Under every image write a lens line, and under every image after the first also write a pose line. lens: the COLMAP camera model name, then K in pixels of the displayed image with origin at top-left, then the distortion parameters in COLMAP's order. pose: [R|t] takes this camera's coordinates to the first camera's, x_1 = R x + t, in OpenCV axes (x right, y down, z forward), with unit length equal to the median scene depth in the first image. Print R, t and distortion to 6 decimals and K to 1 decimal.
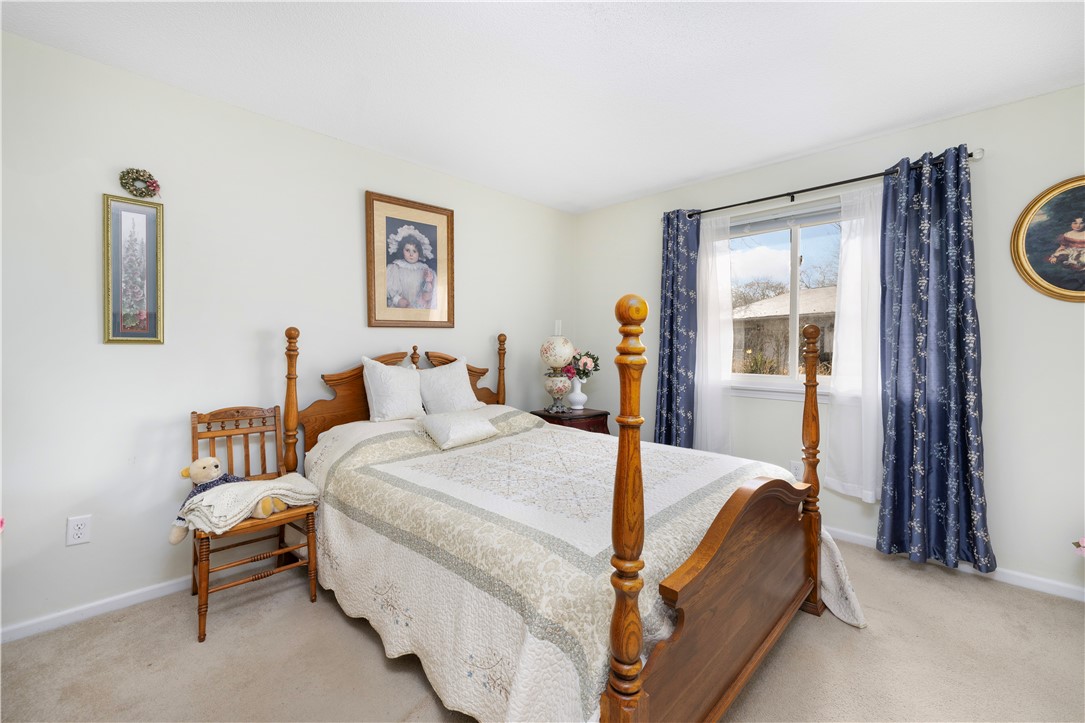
lens RADIAL K [[466.2, 0, 548.5], [0, 466.2, 353.0], [0, 0, 1]] dist [-0.000545, -0.000271]
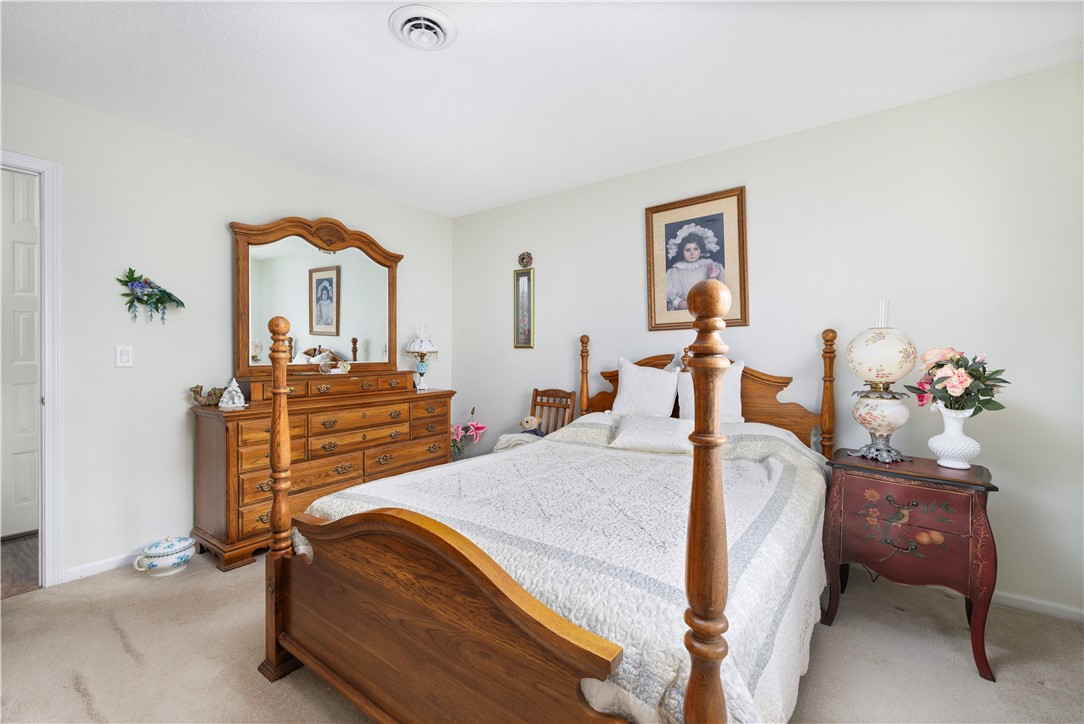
lens RADIAL K [[465.8, 0, 547.9], [0, 465.8, 358.4], [0, 0, 1]] dist [-0.000545, -0.000271]
pose [[0.114365, 0.014982, -0.993326, 0.646821], [-0.009089, 0.999860, 0.014034, -0.004069], [0.993397, 0.007424, 0.114485, 0.605848]]
